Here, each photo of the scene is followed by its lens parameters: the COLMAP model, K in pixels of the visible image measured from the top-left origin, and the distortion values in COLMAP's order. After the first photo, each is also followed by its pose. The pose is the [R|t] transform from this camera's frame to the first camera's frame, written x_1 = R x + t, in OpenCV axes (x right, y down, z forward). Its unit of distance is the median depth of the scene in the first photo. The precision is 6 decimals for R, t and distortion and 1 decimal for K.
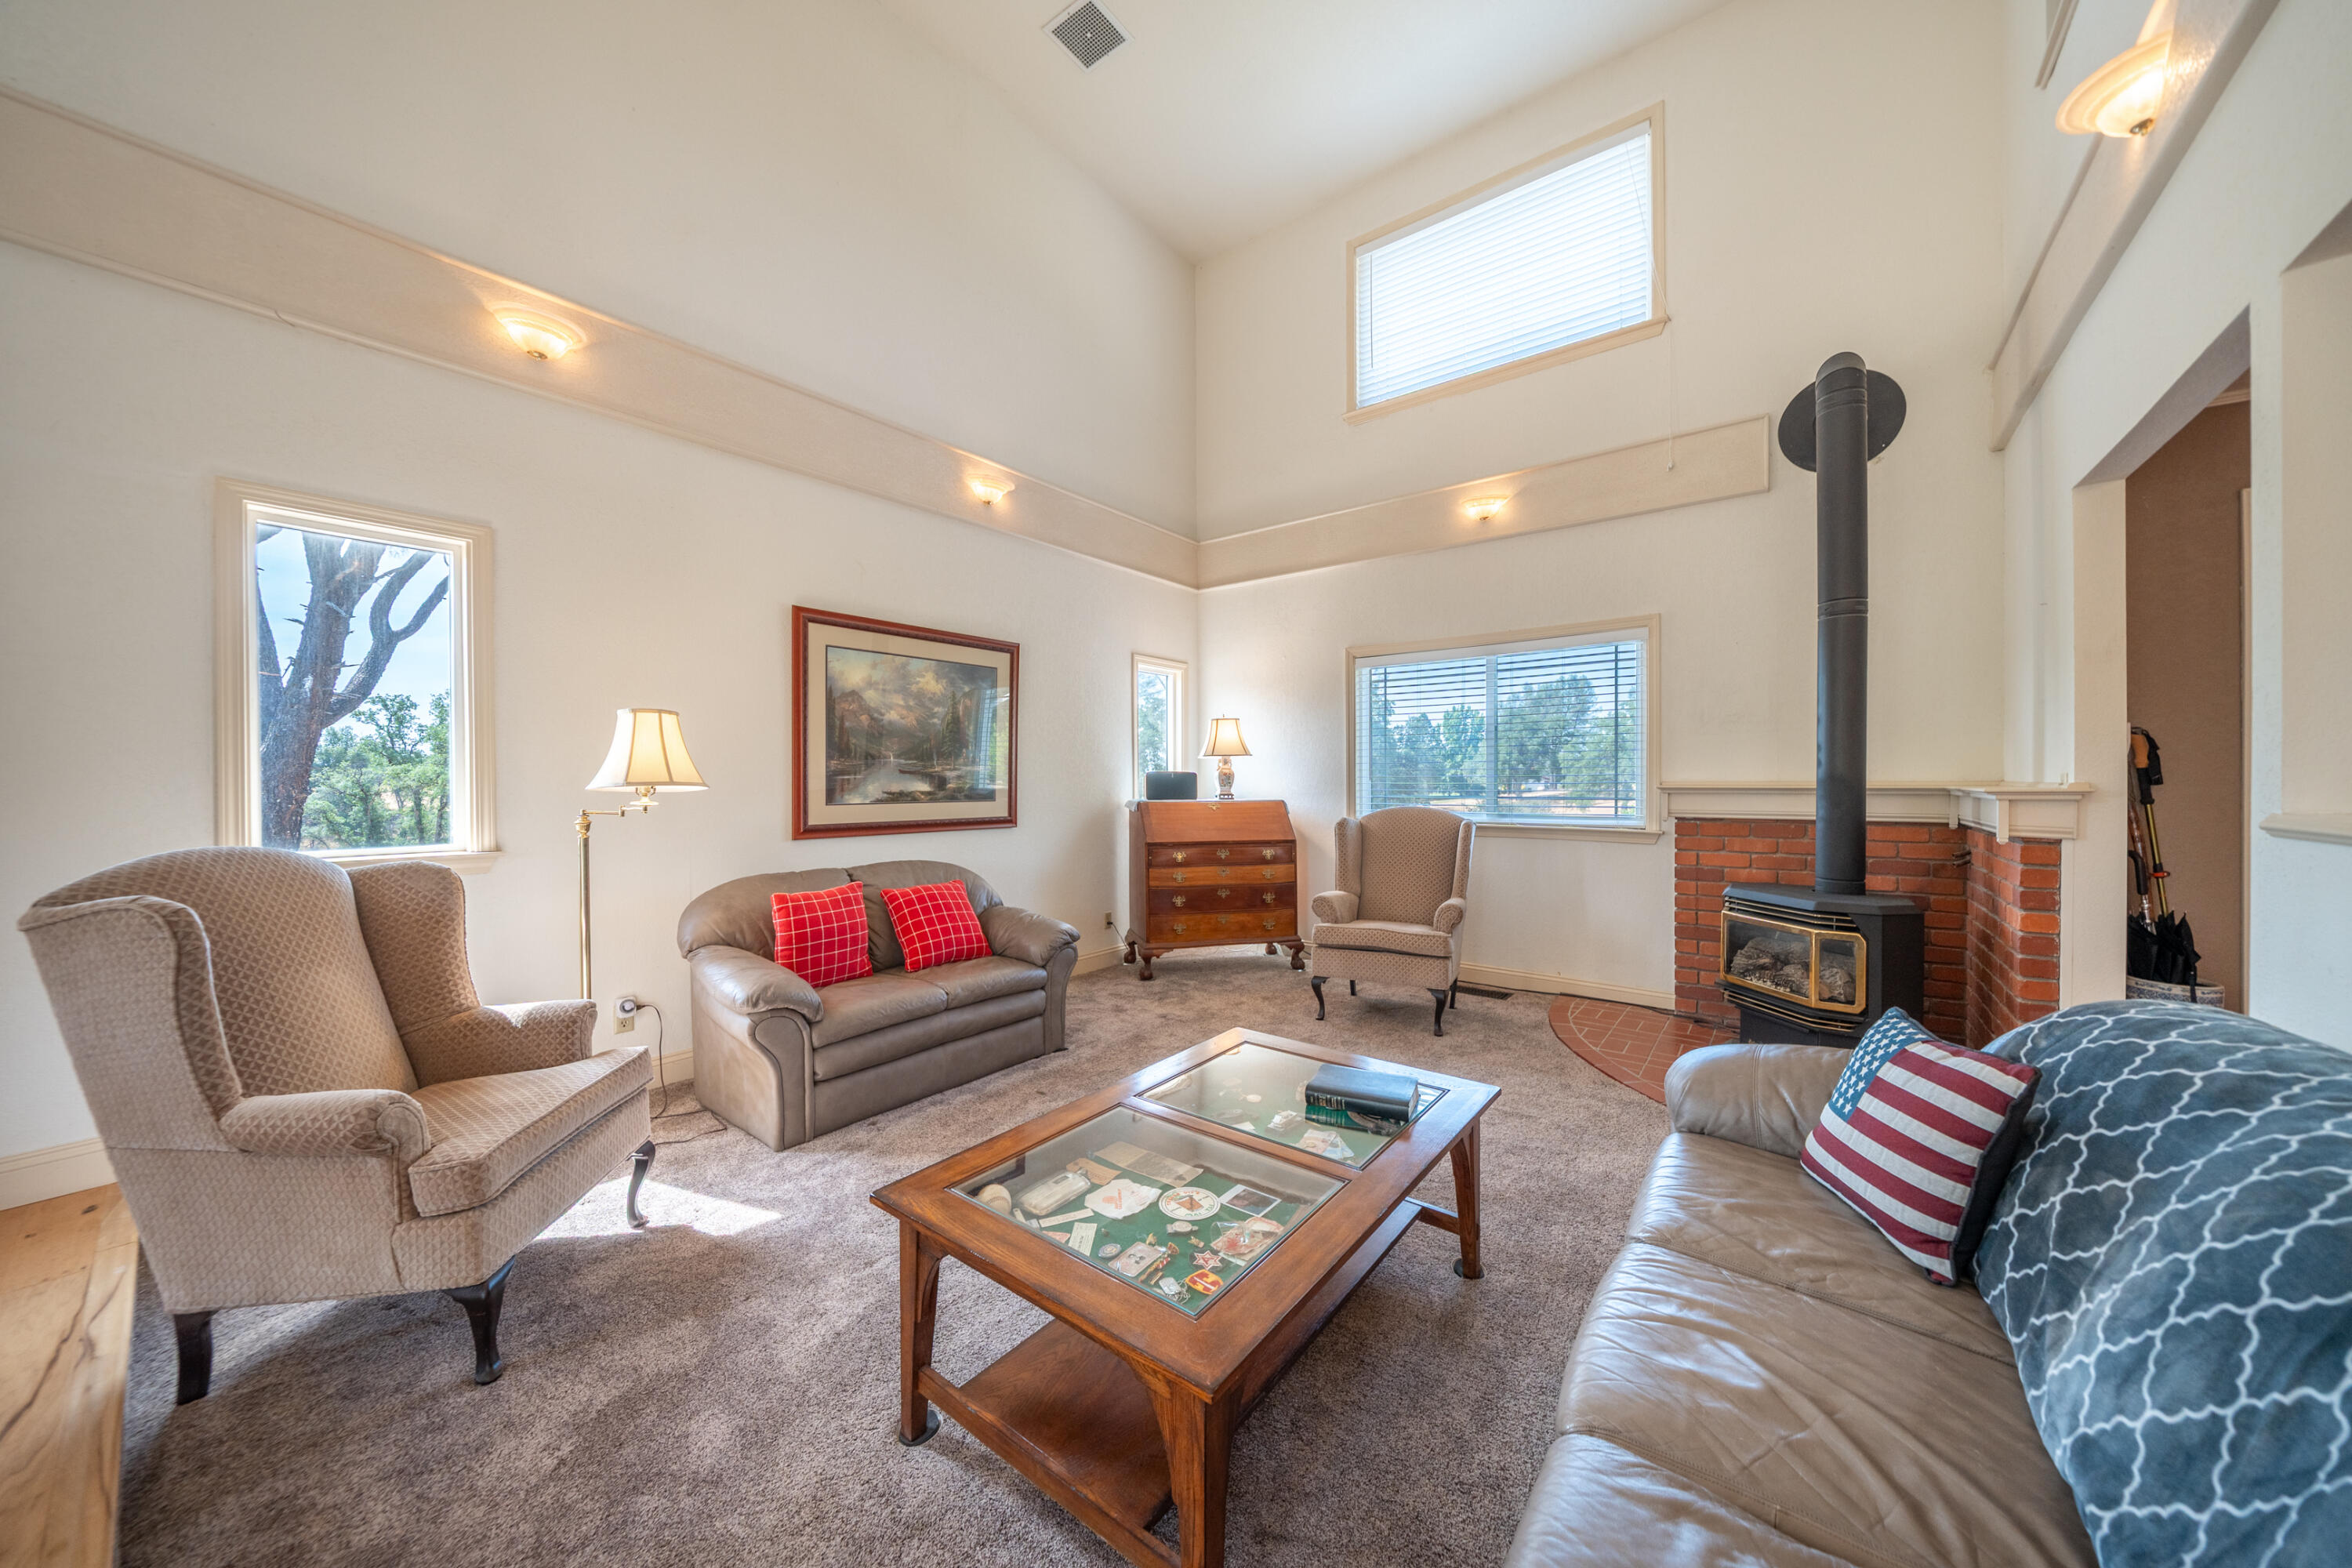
lens RADIAL K [[807.1, 0, 1156.1], [0, 807.1, 780.3], [0, 0, 1]] dist [-0.007999, 0.000193]
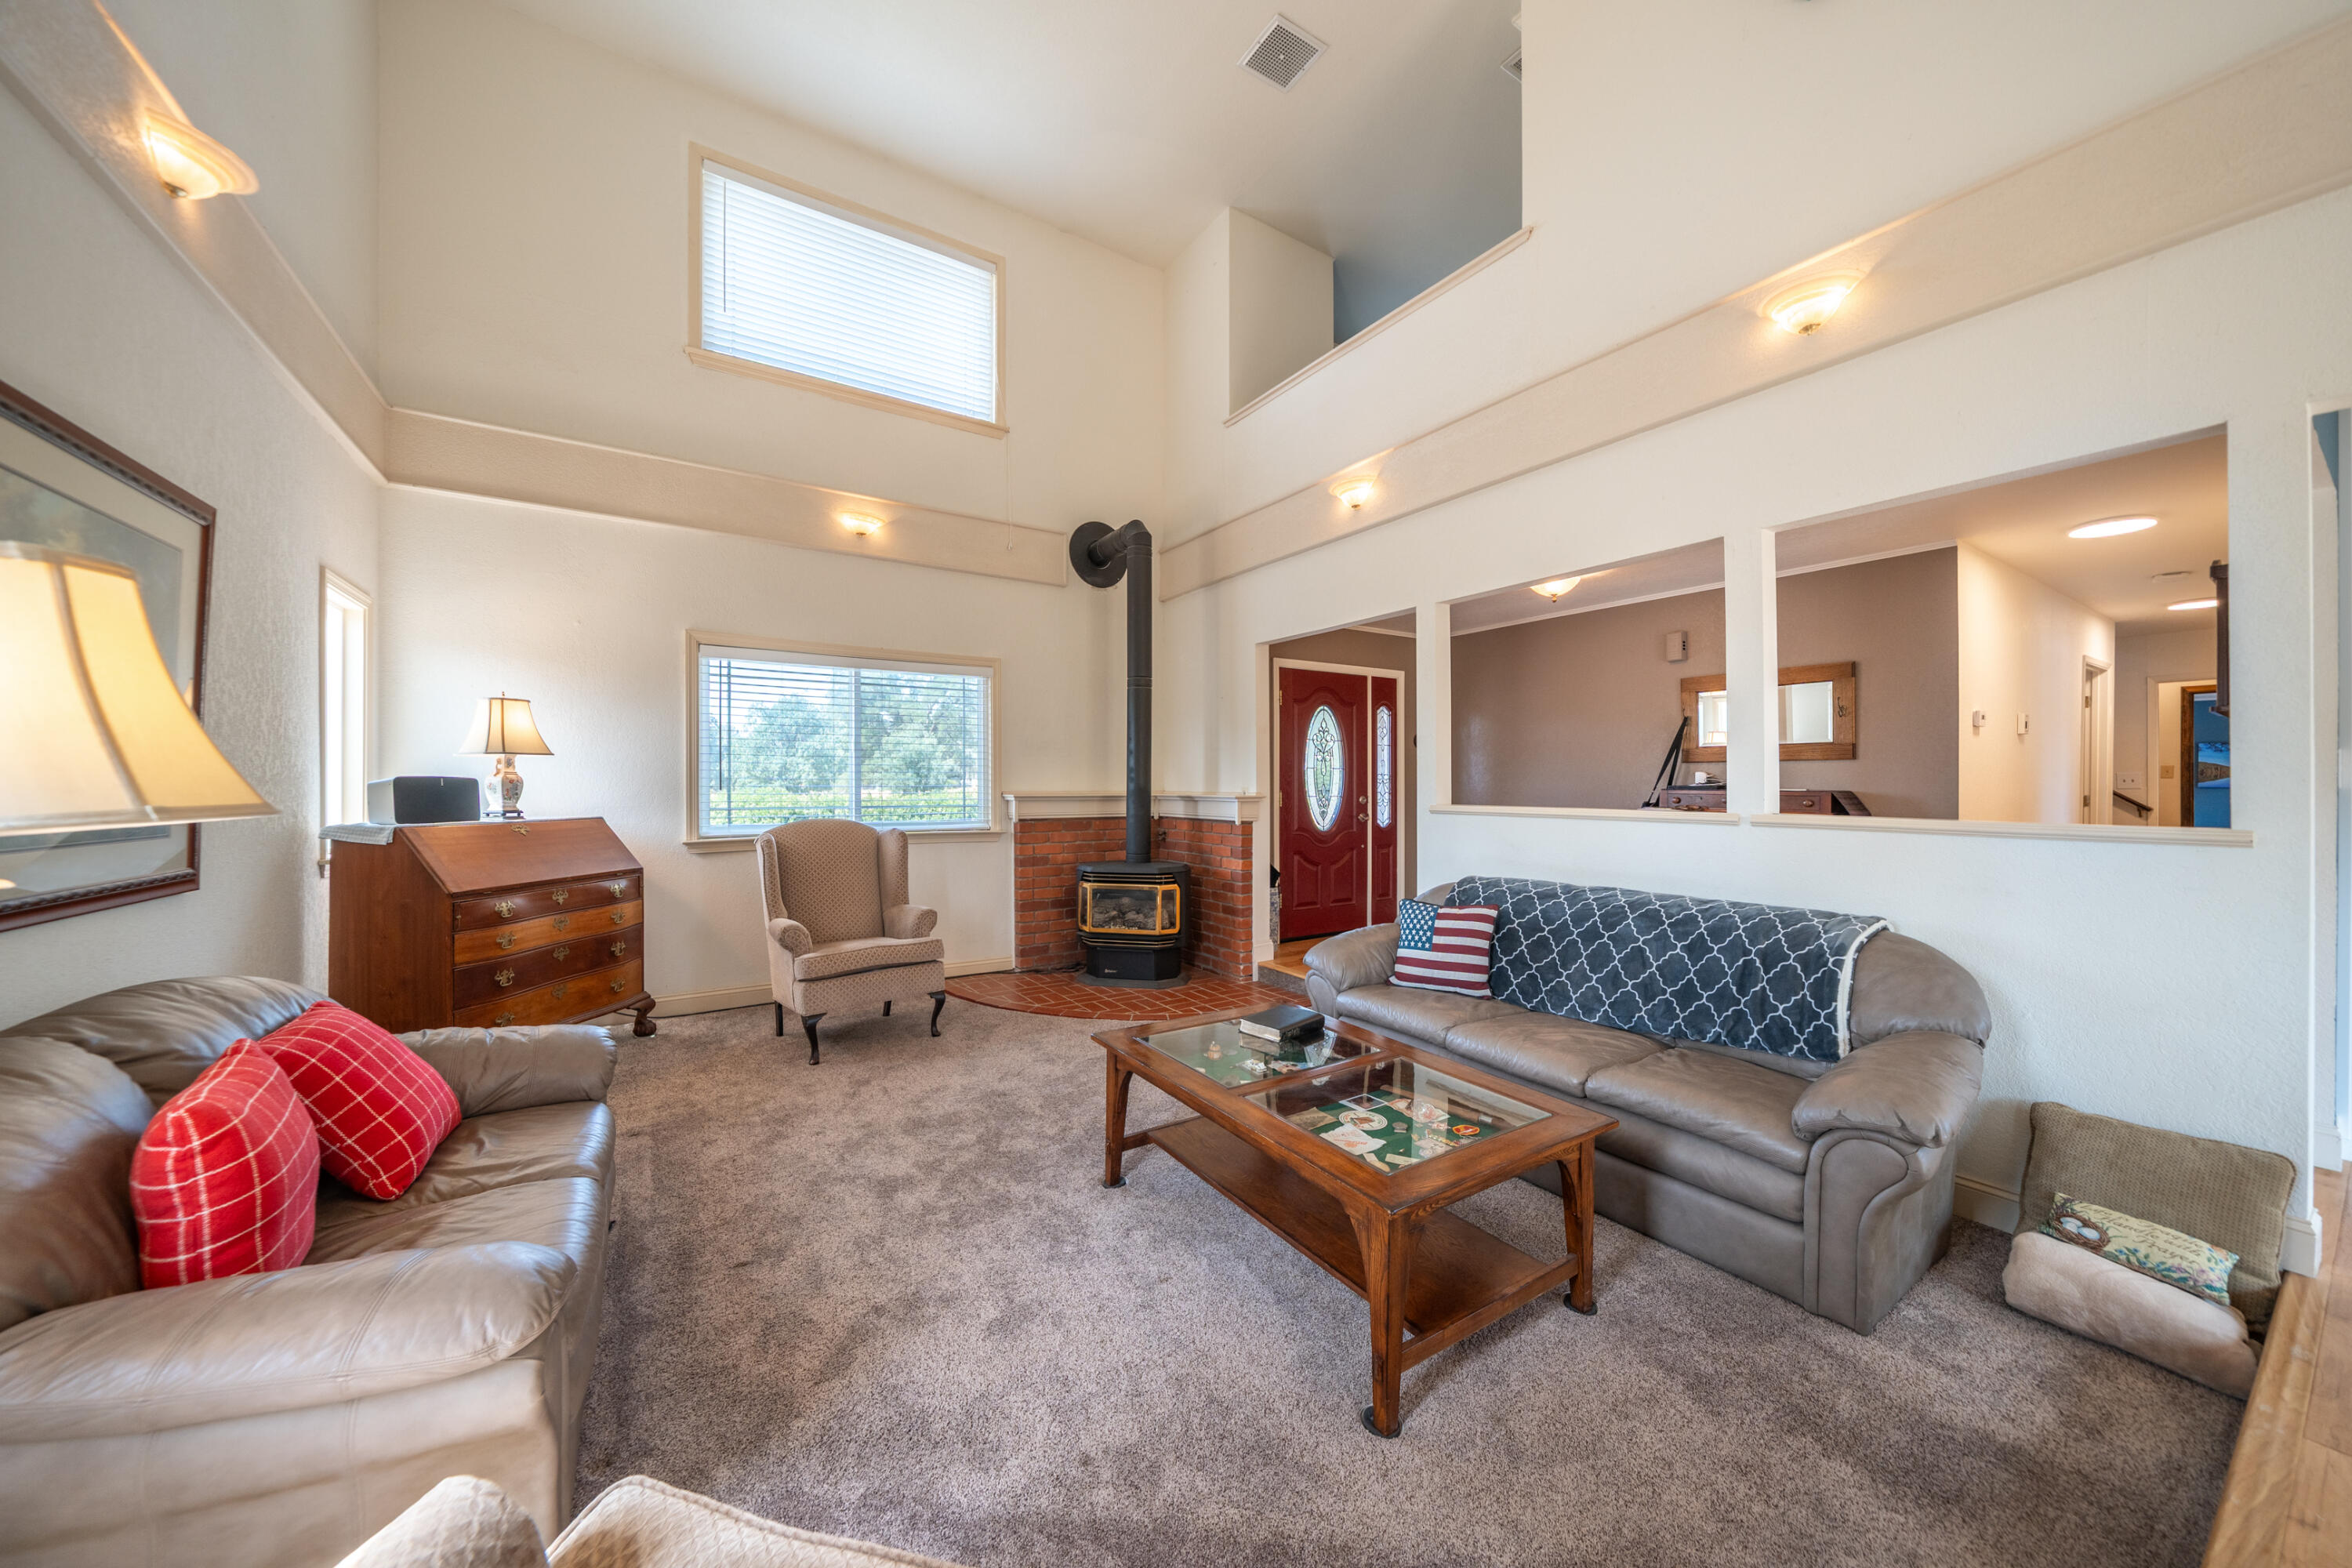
lens RADIAL K [[807.1, 0, 1188.7], [0, 807.1, 778.3], [0, 0, 1]] dist [-0.007999, 0.000193]
pose [[0.305752, 0.013649, 0.952013, -0.470904], [-0.002929, 0.999906, -0.013395, -0.003067], [-0.952107, 0.001307, 0.305763, 0.316893]]
